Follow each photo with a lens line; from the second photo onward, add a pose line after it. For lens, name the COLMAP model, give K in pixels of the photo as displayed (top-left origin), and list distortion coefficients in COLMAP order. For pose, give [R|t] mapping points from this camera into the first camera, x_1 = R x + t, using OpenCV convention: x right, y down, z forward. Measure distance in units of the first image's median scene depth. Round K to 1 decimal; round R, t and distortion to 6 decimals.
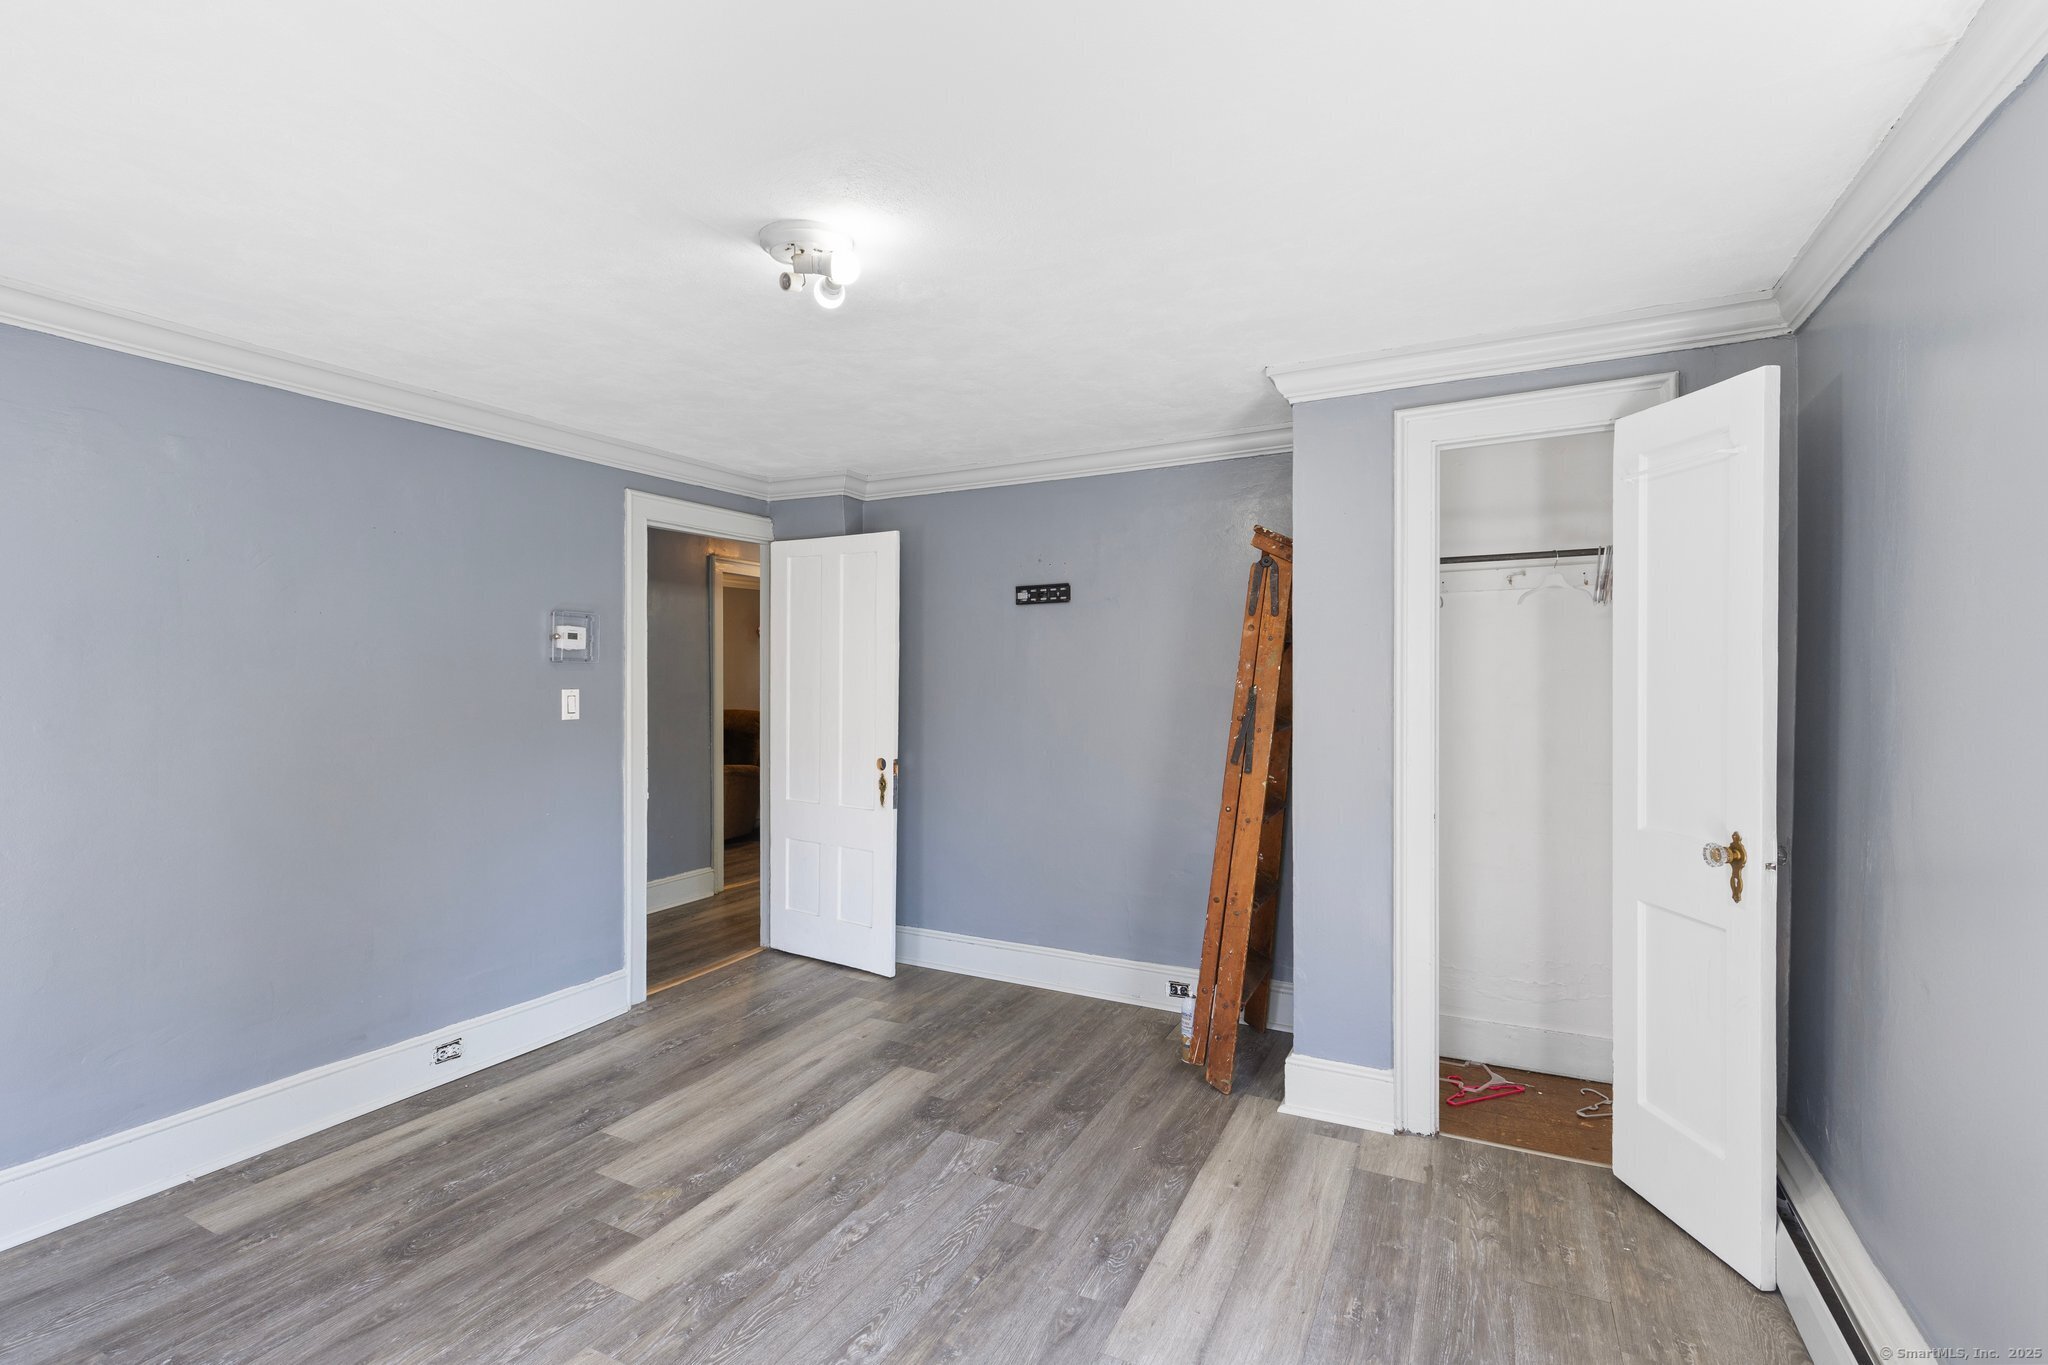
lens RADIAL K [[926.2, 0, 1015.2], [0, 926.2, 679.1], [0, 0, 1]] dist [0.009775, -0.000330]
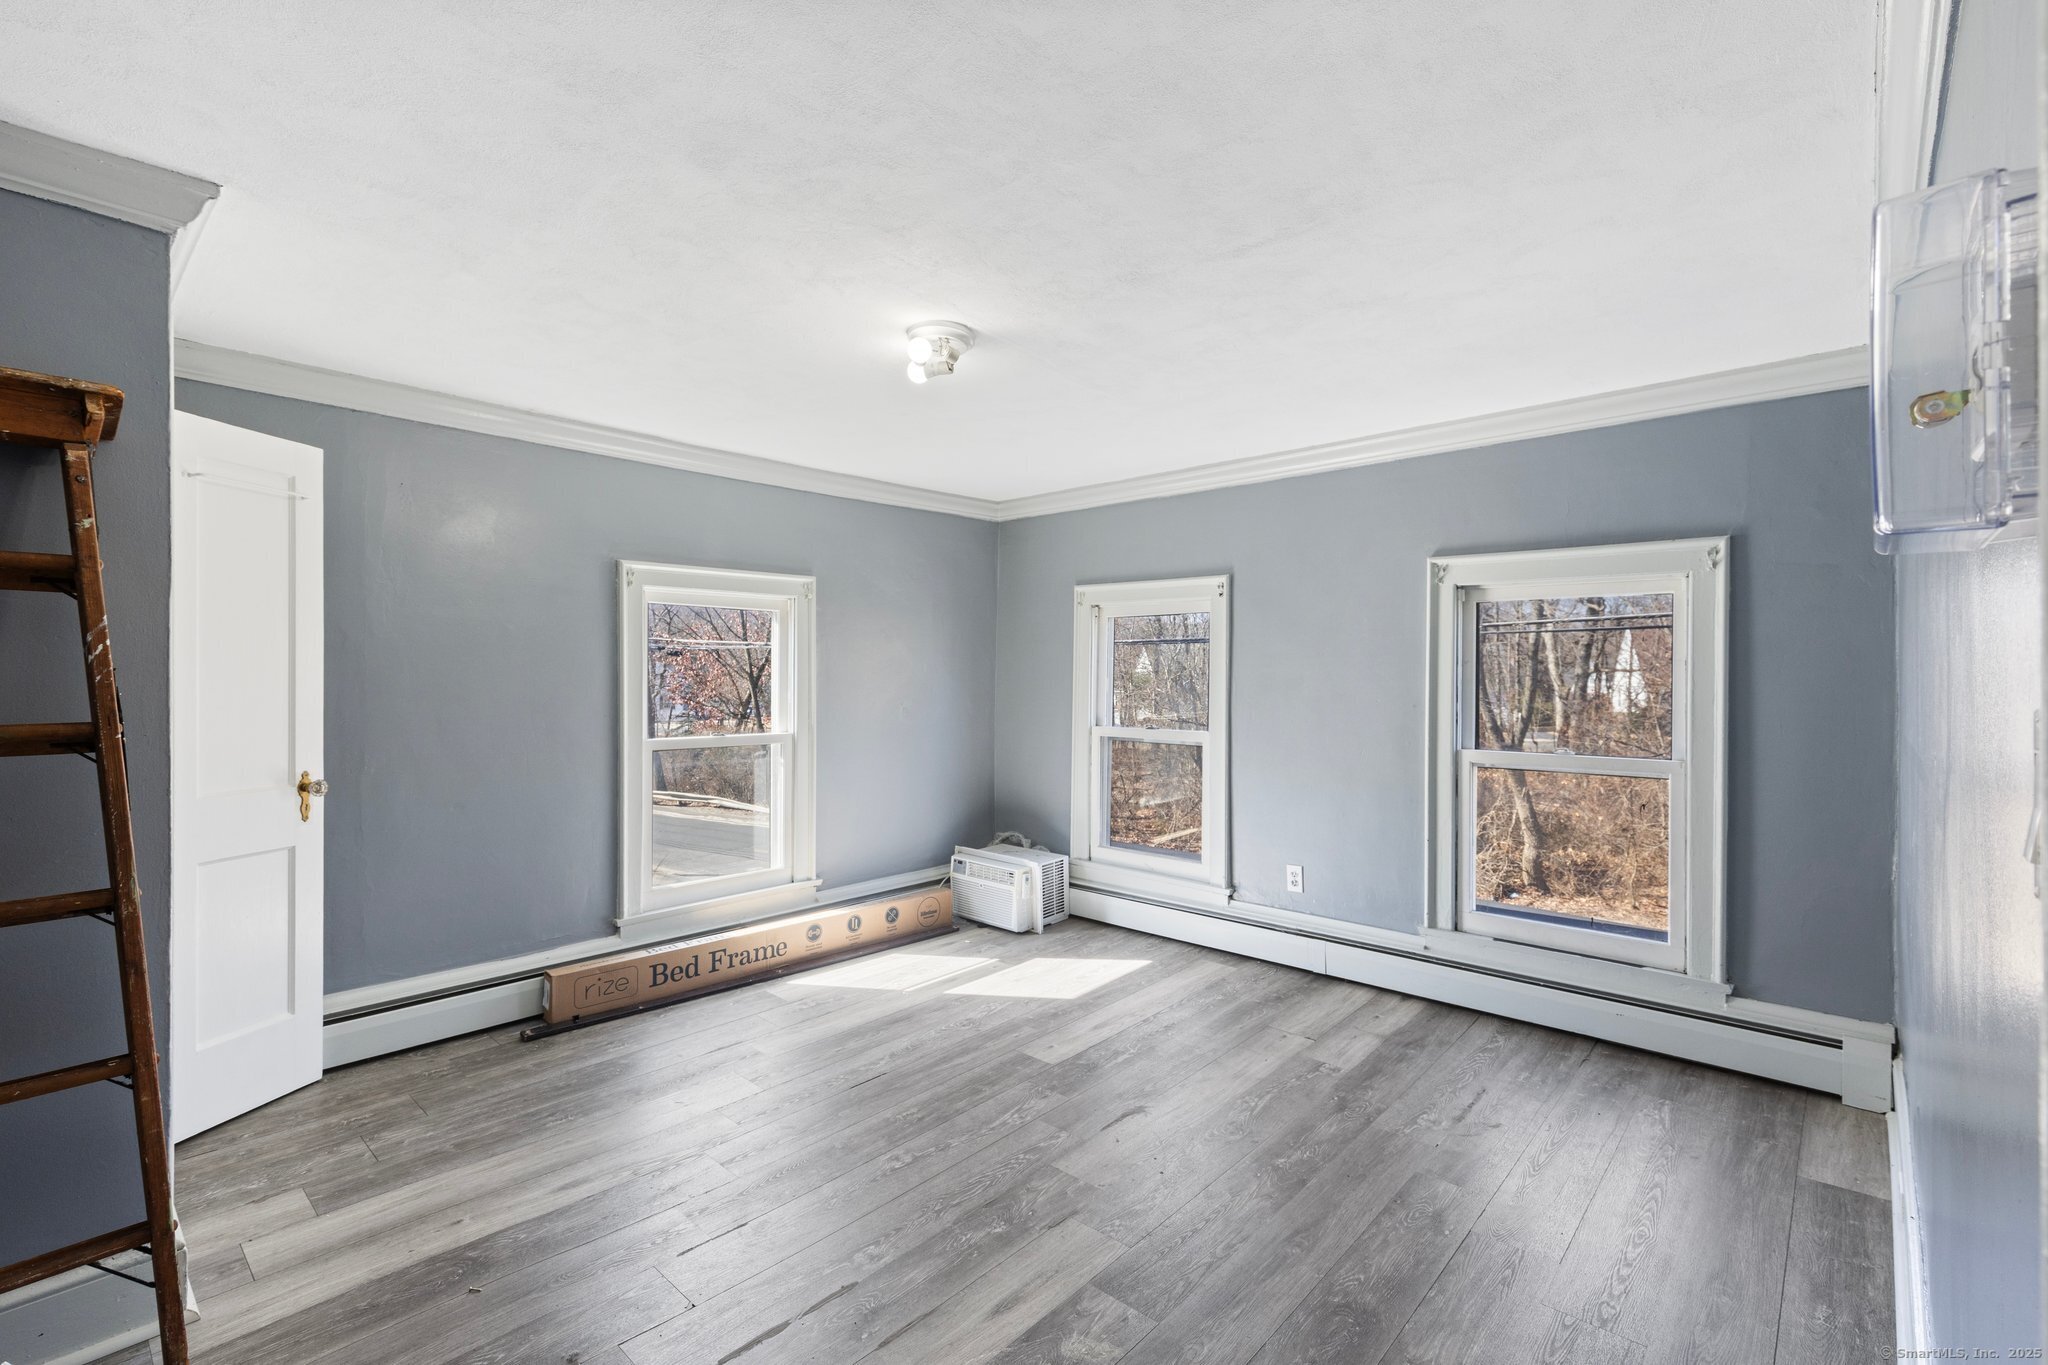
lens RADIAL K [[926.2, 0, 1024.0], [0, 926.2, 677.4], [0, 0, 1]] dist [0.009775, -0.000330]
pose [[-0.966975, -0.002292, 0.254860, -0.589785], [-0.000252, 0.999968, 0.008038, 0.010432], [-0.254870, 0.007708, -0.966945, 1.960852]]
